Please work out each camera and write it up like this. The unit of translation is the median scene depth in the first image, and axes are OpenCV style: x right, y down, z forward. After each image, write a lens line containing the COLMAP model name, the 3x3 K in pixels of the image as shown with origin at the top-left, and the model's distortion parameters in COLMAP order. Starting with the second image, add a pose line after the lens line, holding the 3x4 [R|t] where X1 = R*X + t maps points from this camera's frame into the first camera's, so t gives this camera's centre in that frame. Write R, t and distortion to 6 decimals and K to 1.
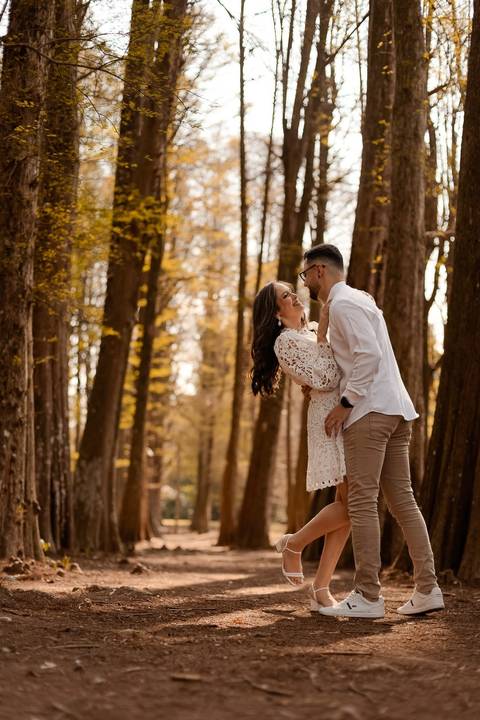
lens RADIAL K [[1073.0, 0, 240.0], [0, 1073.0, 360.0], [0, 0, 1]] dist [-0.040331, -0.077665]
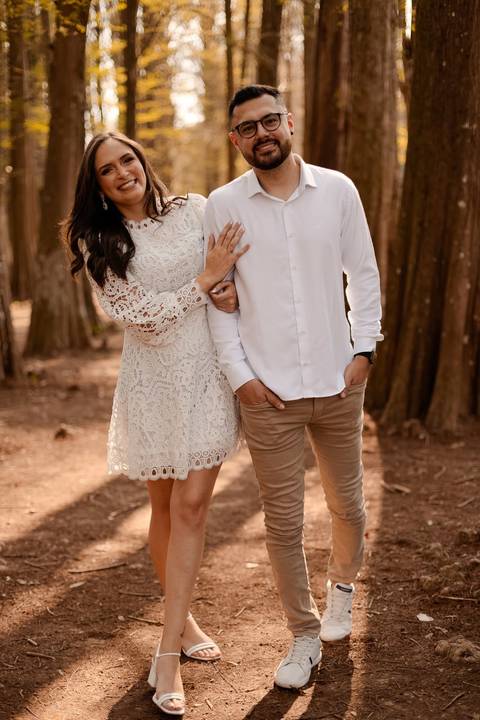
lens RADIAL K [[1049.4, 0, 240.0], [0, 1049.4, 360.0], [0, 0, 1]] dist [-0.051509, -0.054633]
pose [[0.997184, -0.070507, -0.025542, 0.056024], [0.074715, 0.963322, 0.257738, -0.052579], [0.006433, -0.258920, 0.965877, 0.140190]]
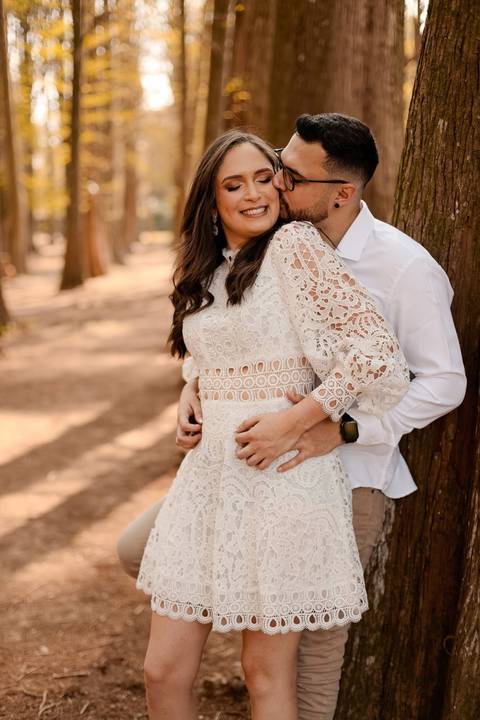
lens RADIAL K [[1073.0, 0, 240.0], [0, 1073.0, 360.0], [0, 0, 1]] dist [-0.040331, -0.077665]
pose [[0.998420, -0.056177, 0.001197, 0.131120], [0.053780, 0.961561, 0.269275, -0.053590], [-0.016278, -0.268785, 0.963063, 0.222277]]
